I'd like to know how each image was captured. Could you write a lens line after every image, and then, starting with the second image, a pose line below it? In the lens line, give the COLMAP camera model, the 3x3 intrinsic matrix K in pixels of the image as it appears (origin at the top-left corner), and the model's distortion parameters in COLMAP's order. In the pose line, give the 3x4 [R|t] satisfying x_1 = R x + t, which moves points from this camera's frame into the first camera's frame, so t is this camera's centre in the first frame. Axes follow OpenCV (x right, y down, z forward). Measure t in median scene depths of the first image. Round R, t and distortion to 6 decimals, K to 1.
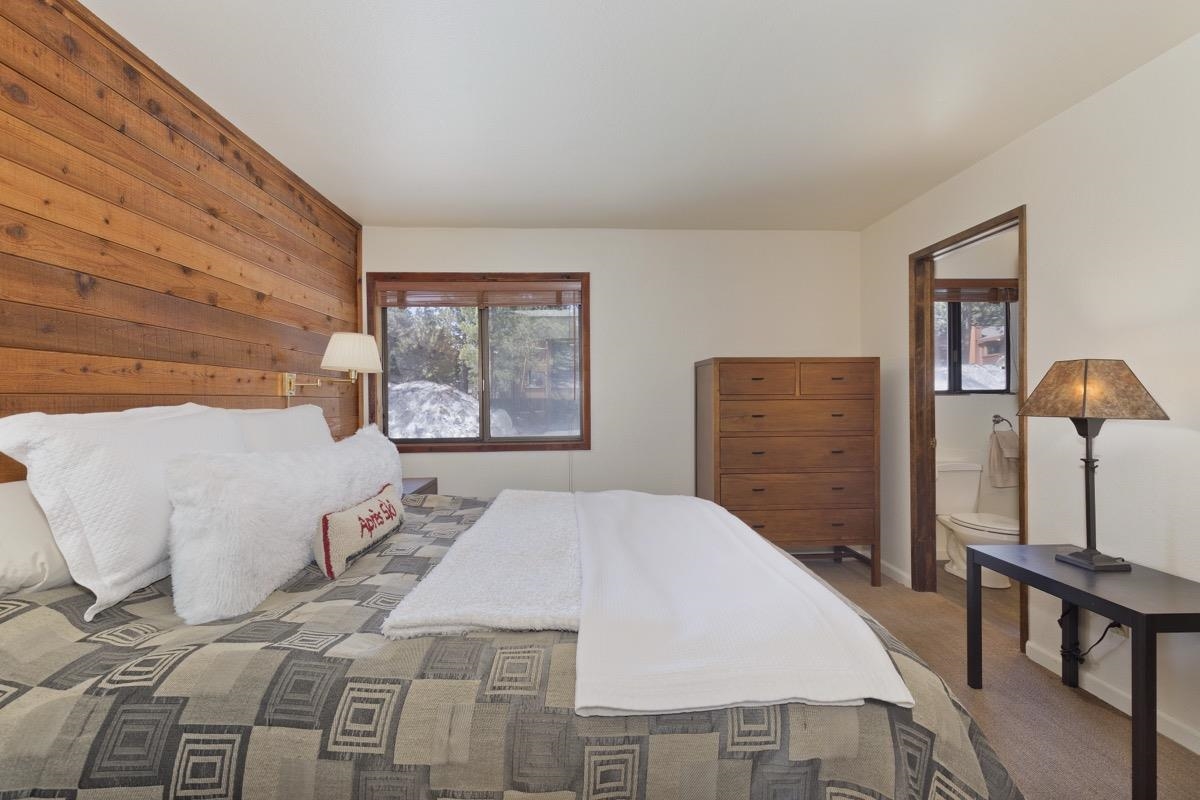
lens RADIAL K [[552.1, 0, 600.0], [0, 552.1, 400.0], [0, 0, 1]] dist [0.033777, -0.000155]
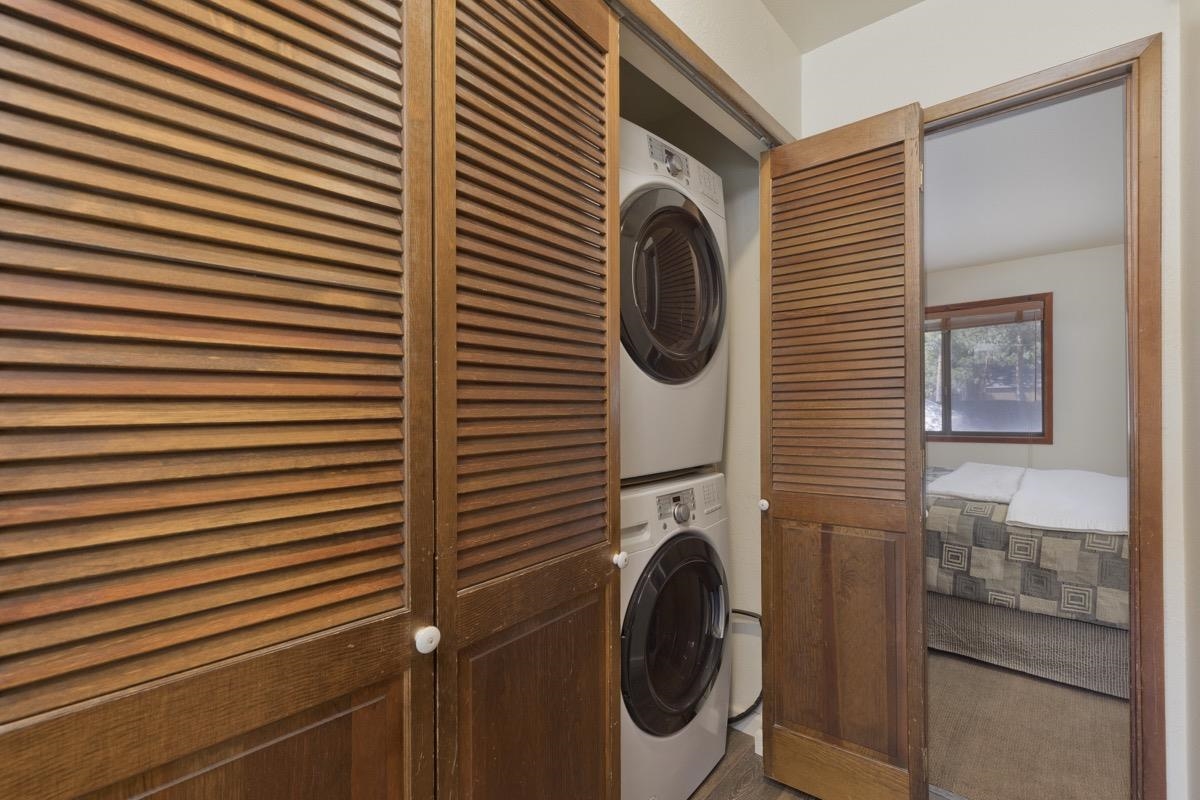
lens RADIAL K [[552.1, 0, 600.0], [0, 552.1, 400.0], [0, 0, 1]] dist [0.033777, -0.000155]
pose [[0.738603, -0.006849, -0.674106, 0.095797], [0.005516, 0.999976, -0.004116, -0.005213], [0.674118, -0.000678, 0.738624, -0.639764]]
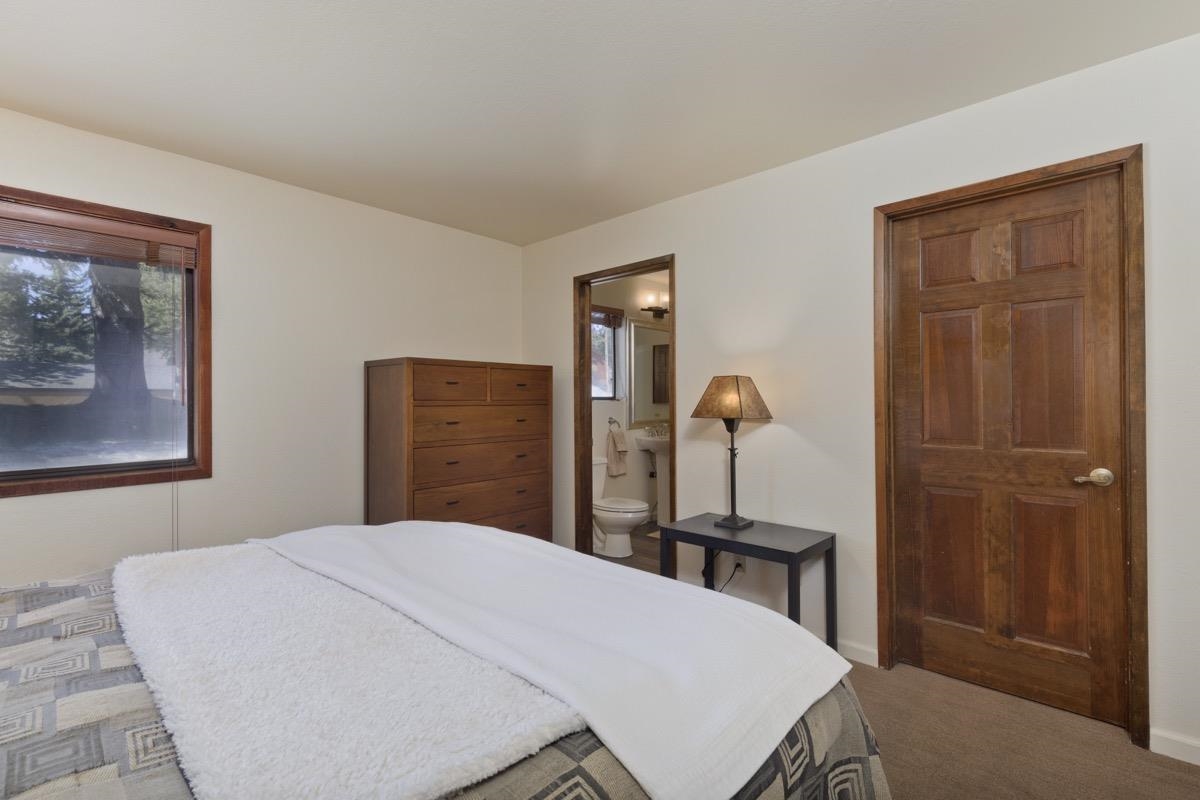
lens RADIAL K [[552.1, 0, 600.0], [0, 552.1, 400.0], [0, 0, 1]] dist [0.033777, -0.000155]
pose [[0.715594, 0.004167, 0.698504, -0.187954], [0.002203, 0.999964, -0.008223, -0.001732], [-0.698513, 0.007423, 0.715559, 0.164168]]
